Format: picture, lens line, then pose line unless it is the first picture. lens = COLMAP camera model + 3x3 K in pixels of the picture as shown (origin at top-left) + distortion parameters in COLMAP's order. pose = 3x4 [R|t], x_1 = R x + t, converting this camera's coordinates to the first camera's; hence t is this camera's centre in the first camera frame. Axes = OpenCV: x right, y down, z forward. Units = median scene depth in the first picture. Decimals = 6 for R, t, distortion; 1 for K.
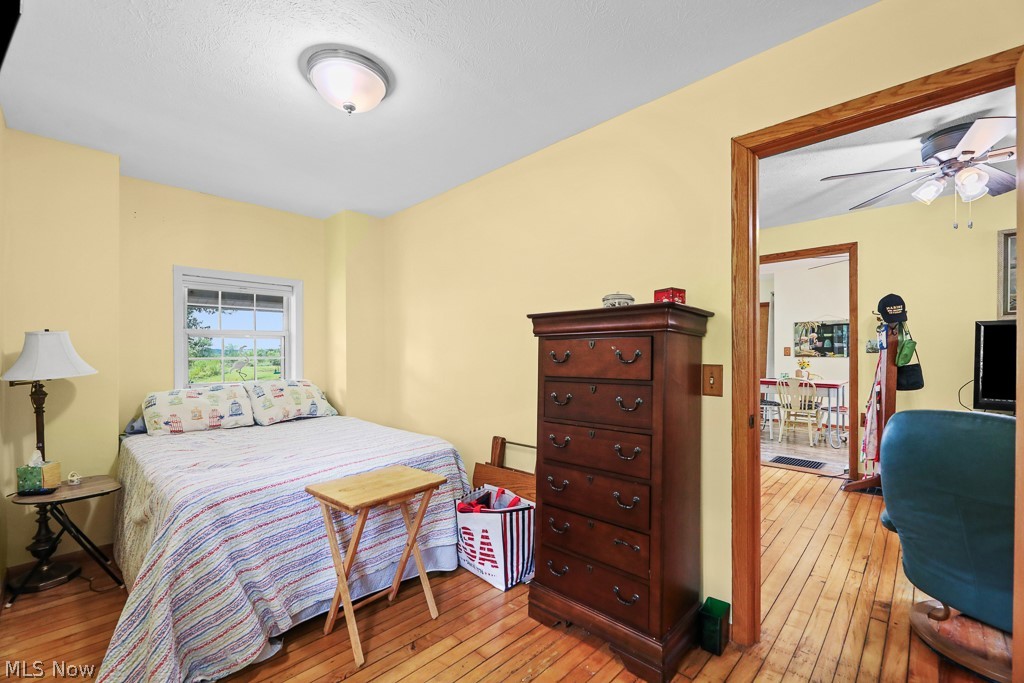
lens RADIAL K [[426.1, 0, 513.7], [0, 426.1, 351.4], [0, 0, 1]] dist [-0.004319, -0.000146]
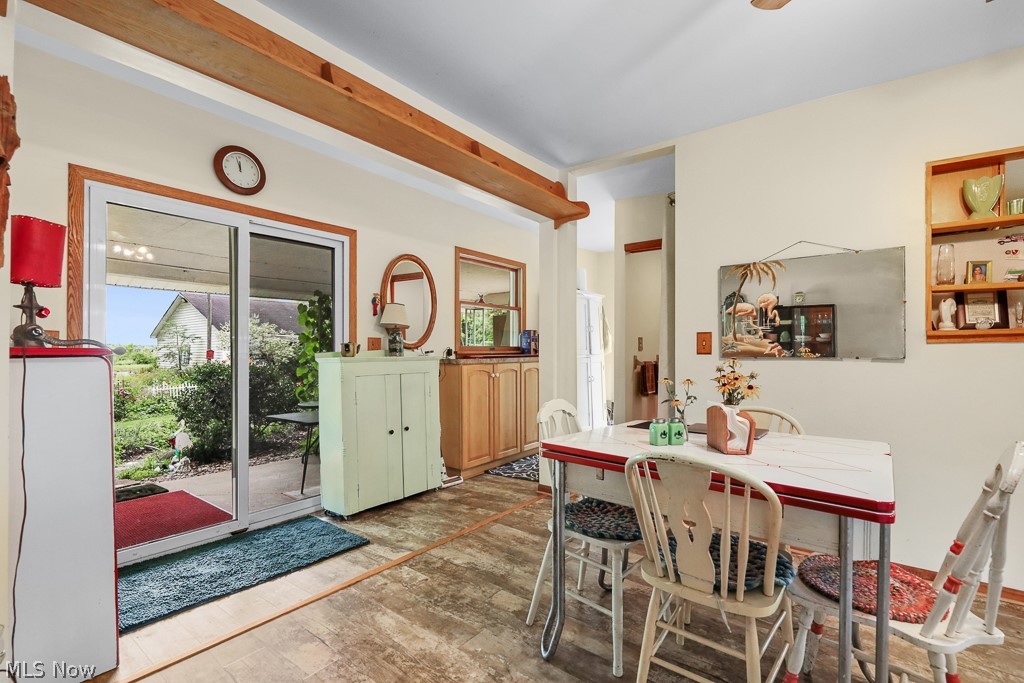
lens RADIAL K [[459.6, 0, 519.5], [0, 459.6, 353.8], [0, 0, 1]] dist [-0.001532, -0.000121]
pose [[0.992142, -0.001176, 0.125110, 0.478582], [0.000061, 0.999960, 0.008914, 0.006514], [-0.125115, -0.008836, 0.992103, 0.683342]]
